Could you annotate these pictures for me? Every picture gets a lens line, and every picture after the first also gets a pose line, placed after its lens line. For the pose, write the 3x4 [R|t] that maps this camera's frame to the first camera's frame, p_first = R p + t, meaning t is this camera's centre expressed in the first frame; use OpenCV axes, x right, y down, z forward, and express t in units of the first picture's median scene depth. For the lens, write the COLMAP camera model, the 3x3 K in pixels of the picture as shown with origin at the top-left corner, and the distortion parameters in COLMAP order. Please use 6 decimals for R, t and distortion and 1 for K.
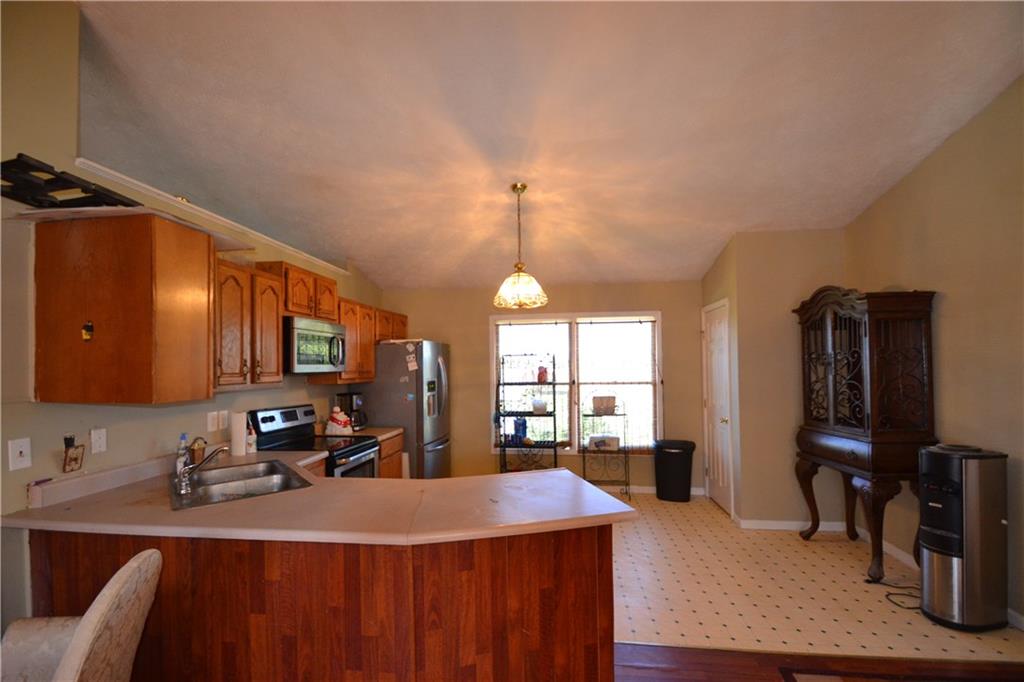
lens RADIAL K [[454.8, 0, 504.4], [0, 454.8, 366.0], [0, 0, 1]] dist [0.011439, -0.014075]
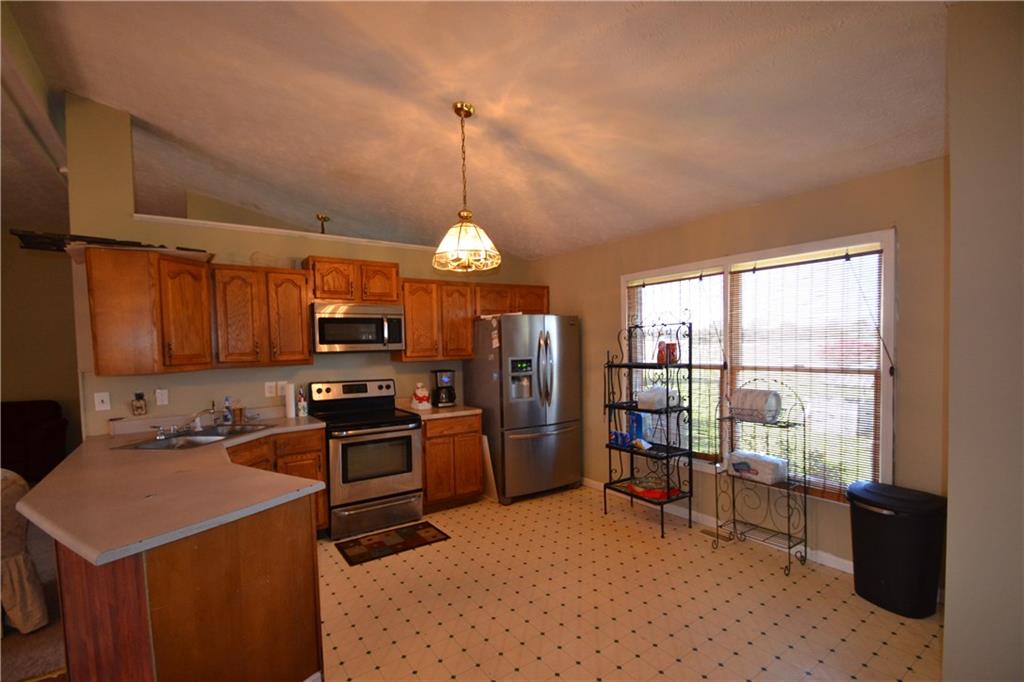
lens RADIAL K [[454.8, 0, 504.4], [0, 454.8, 366.0], [0, 0, 1]] dist [0.011439, -0.014075]
pose [[0.675086, 0.031397, -0.737070, 0.488965], [0.015037, 0.998301, 0.056297, -0.005311], [0.737586, -0.049089, 0.673467, 0.390791]]
